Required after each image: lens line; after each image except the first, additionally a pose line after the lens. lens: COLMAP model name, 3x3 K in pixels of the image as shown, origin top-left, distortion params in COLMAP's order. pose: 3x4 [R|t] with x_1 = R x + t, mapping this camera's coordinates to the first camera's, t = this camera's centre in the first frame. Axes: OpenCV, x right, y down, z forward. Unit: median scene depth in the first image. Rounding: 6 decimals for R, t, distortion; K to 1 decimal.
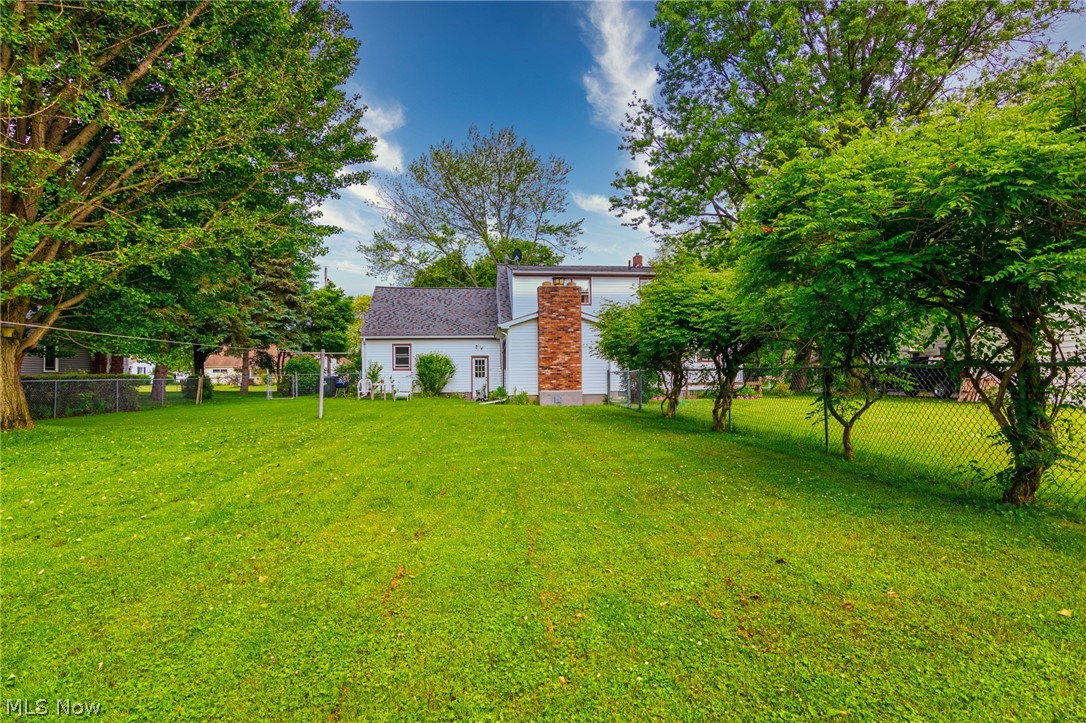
lens RADIAL K [[572.2, 0, 542.3], [0, 572.2, 361.4], [0, 0, 1]] dist [-0.000309, 0.000193]
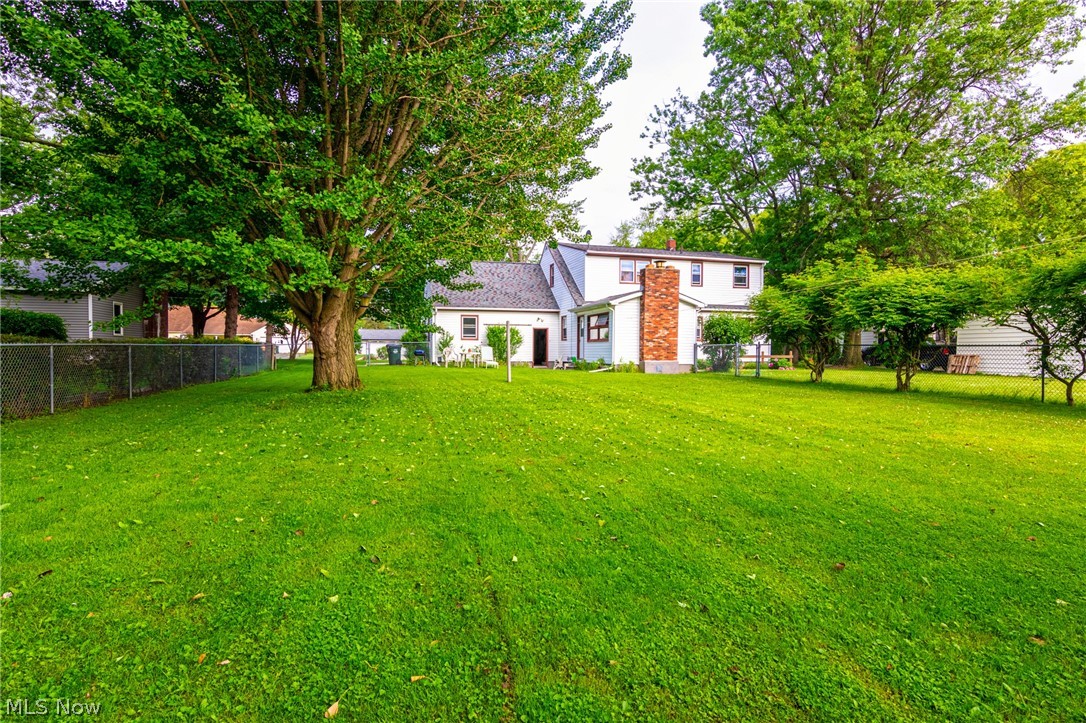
lens RADIAL K [[572.2, 0, 544.4], [0, 572.2, 363.6], [0, 0, 1]] dist [-0.000309, 0.000193]
pose [[0.985078, 0.009908, 0.171825, -0.337059], [-0.019197, 0.998437, 0.052485, 0.001173], [-0.171036, -0.055001, 0.983728, -0.074764]]
